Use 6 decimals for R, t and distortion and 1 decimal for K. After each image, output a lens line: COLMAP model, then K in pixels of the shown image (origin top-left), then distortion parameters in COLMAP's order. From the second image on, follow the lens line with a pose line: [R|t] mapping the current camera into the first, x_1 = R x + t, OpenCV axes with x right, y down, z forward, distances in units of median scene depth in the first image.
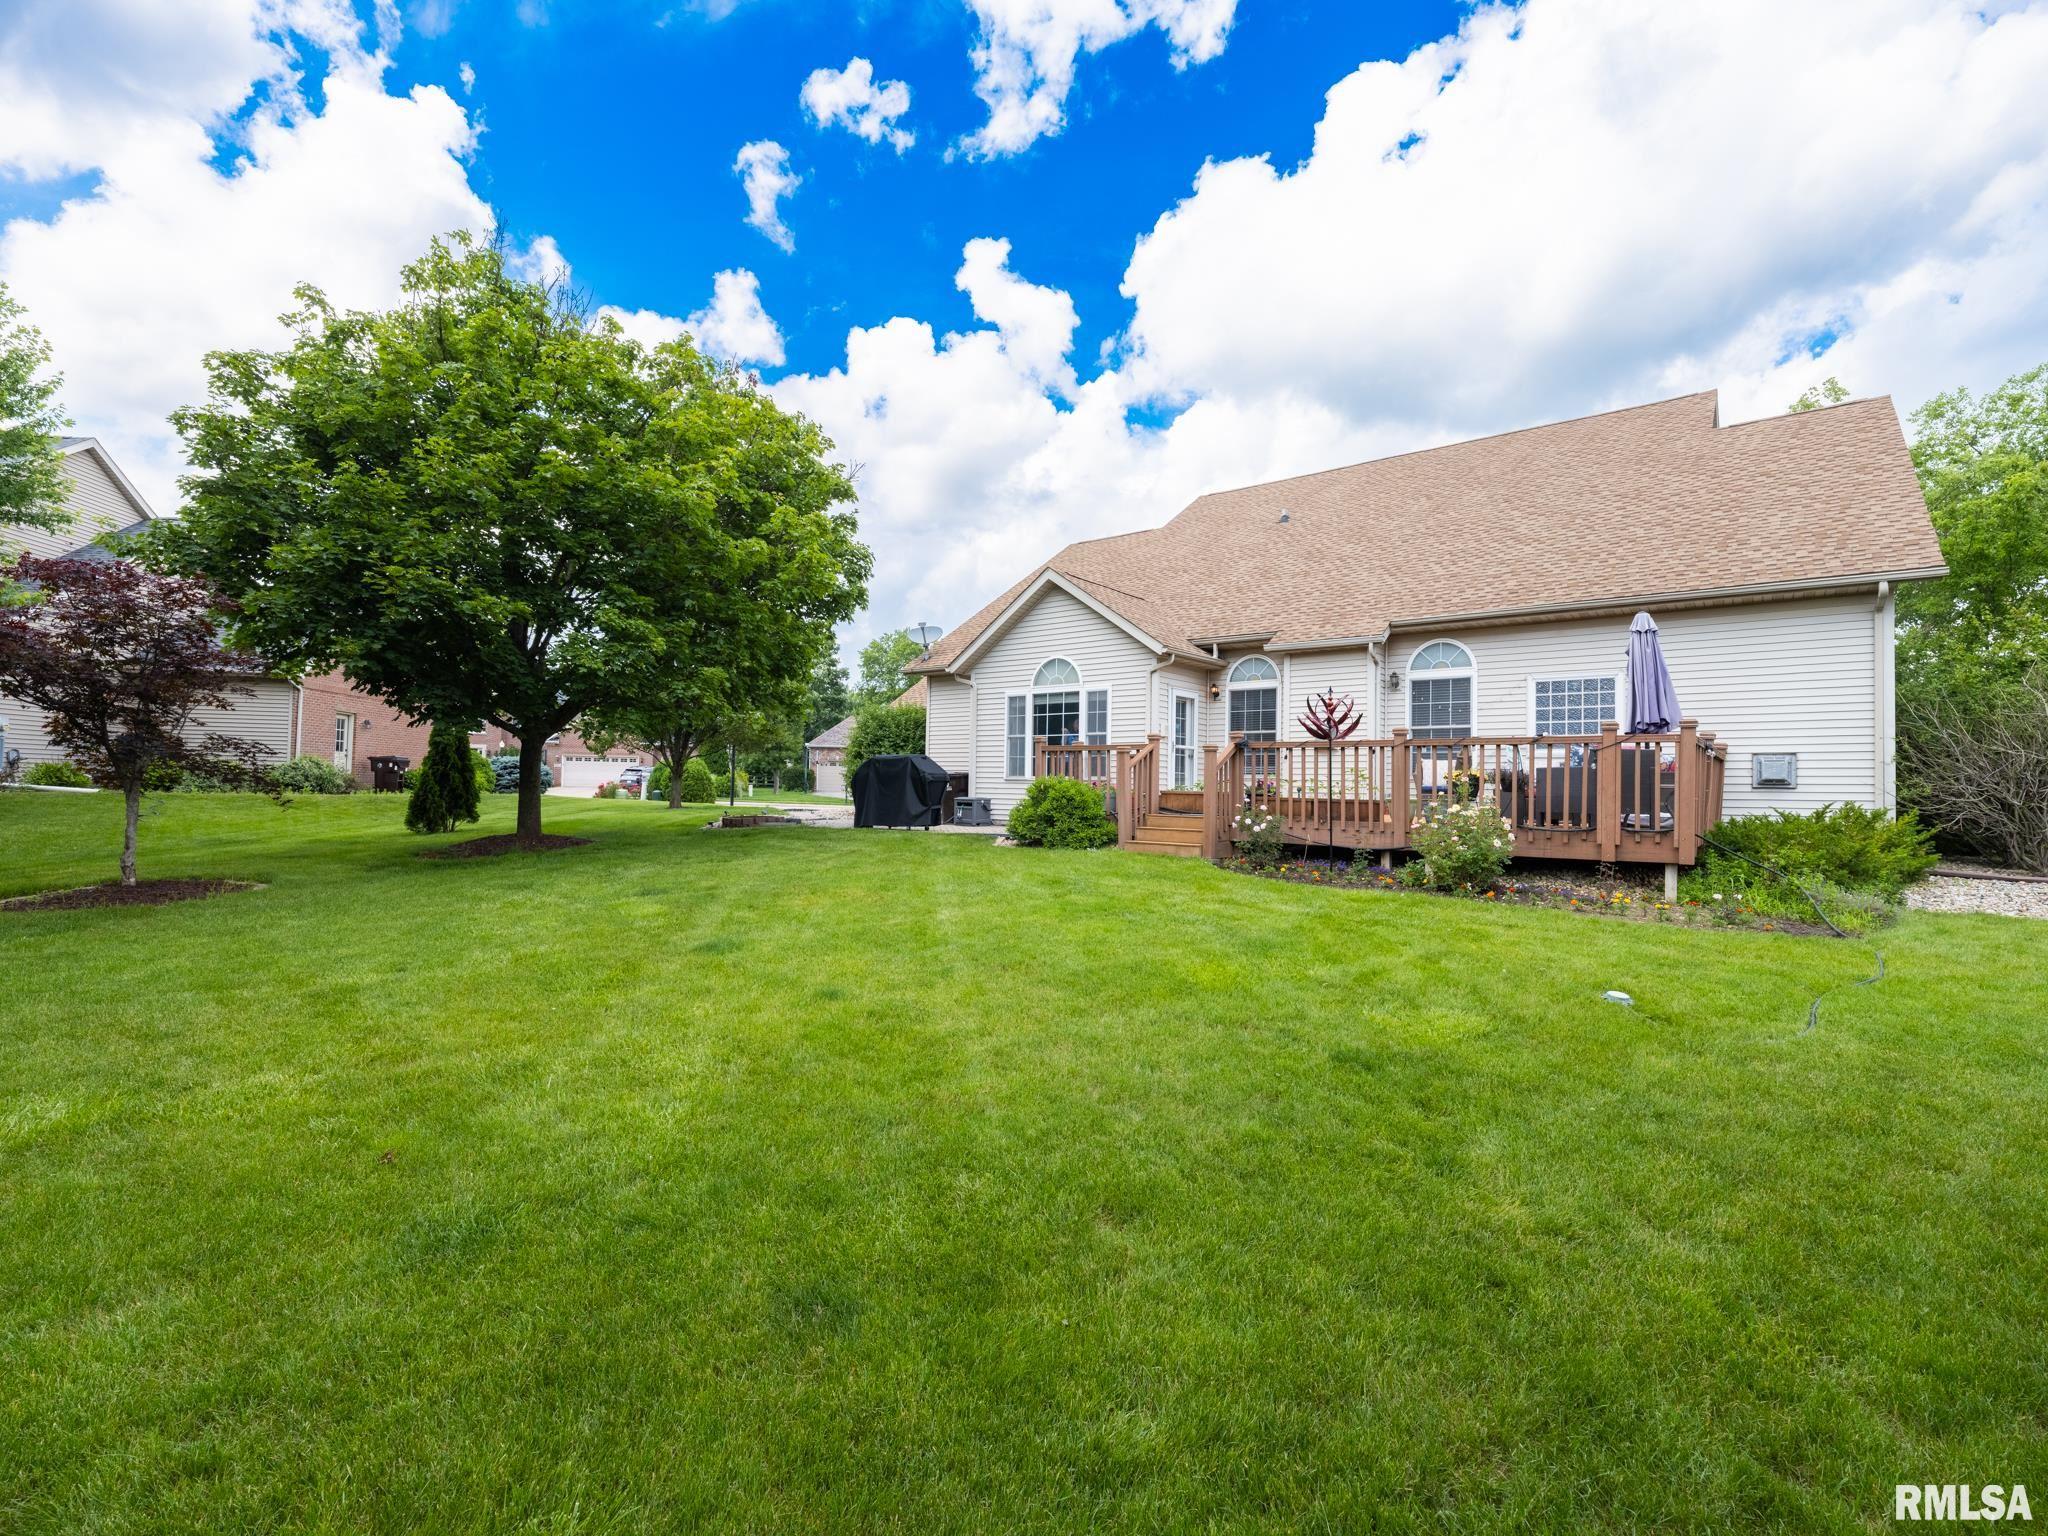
lens RADIAL K [[938.7, 0, 1032.1], [0, 938.7, 765.7], [0, 0, 1]] dist [-0.004490, 0.000983]
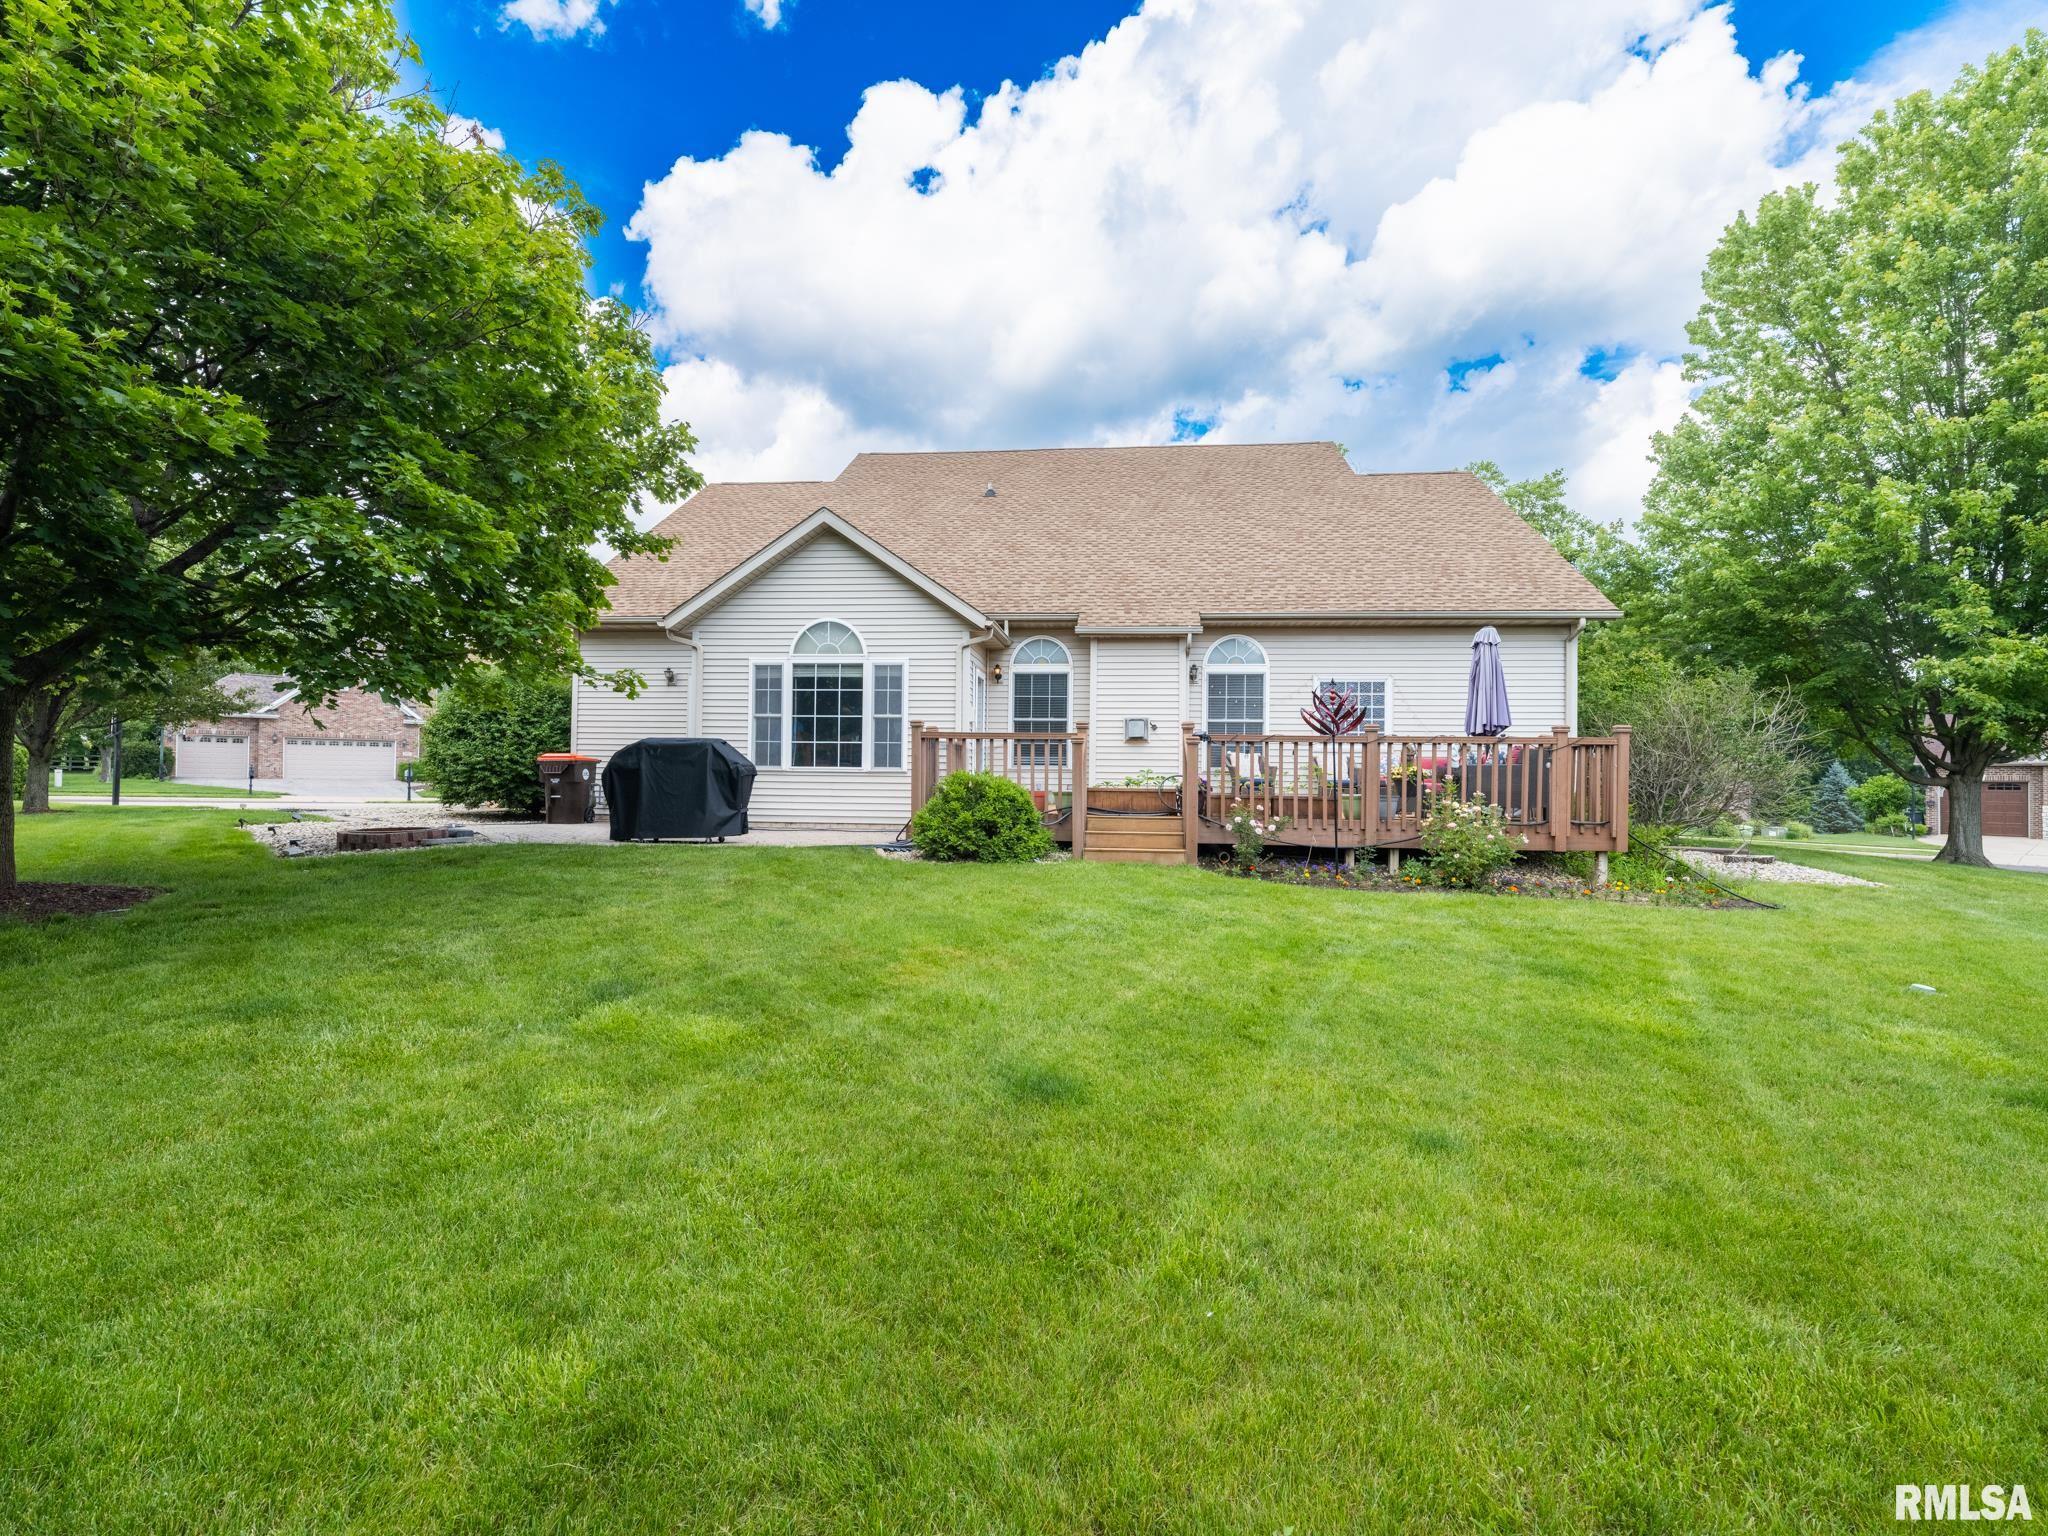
lens RADIAL K [[915.5, 0, 1024.9], [0, 915.5, 746.9], [0, 0, 1]] dist [-0.009216, 0.000110]
pose [[0.842155, 0.013939, 0.539056, -0.282873], [-0.012767, 0.999901, -0.005910, -0.003363], [-0.539085, -0.001905, 0.842249, 0.262277]]
